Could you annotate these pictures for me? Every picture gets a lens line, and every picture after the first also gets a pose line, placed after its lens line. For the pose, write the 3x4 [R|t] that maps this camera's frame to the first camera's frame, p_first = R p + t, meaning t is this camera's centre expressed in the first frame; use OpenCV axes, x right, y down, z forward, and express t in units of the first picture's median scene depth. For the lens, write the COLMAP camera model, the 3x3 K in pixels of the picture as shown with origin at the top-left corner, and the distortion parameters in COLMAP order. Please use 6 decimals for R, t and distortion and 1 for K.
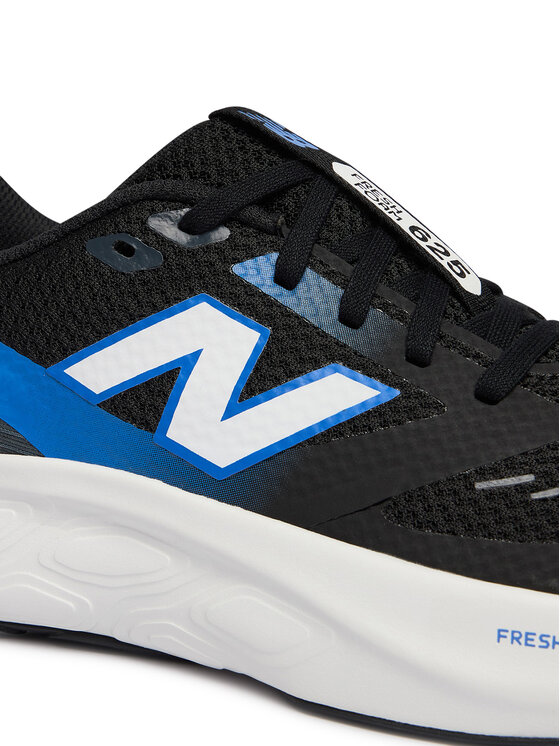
lens RADIAL K [[1272.7, 0, 280.0], [0, 1272.7, 373.0], [0, 0, 1]] dist [-0.180772, -0.048308]
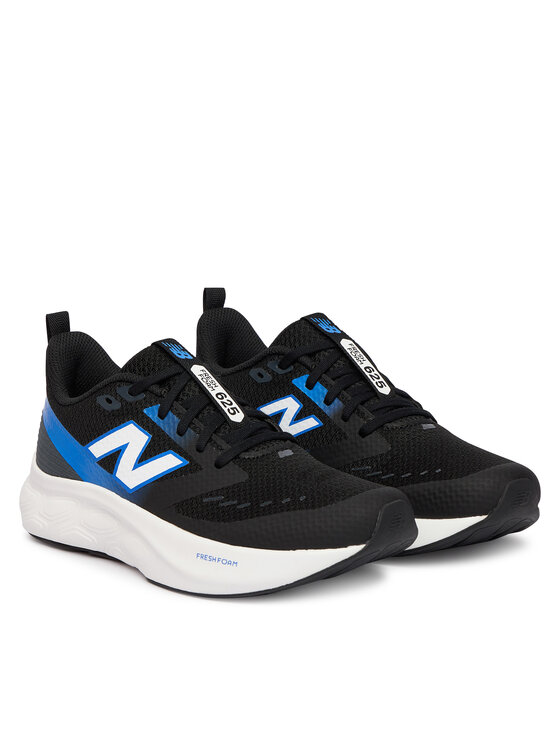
lens RADIAL K [[1586.1, 0, 280.0], [0, 1586.1, 373.0], [0, 0, 1]] dist [-0.790703, -0.073367]
pose [[0.911425, 0.017100, -0.411110, 1.499647], [-0.028117, 0.999389, -0.020766, -0.100183], [0.410504, 0.030486, 0.911349, -1.741725]]
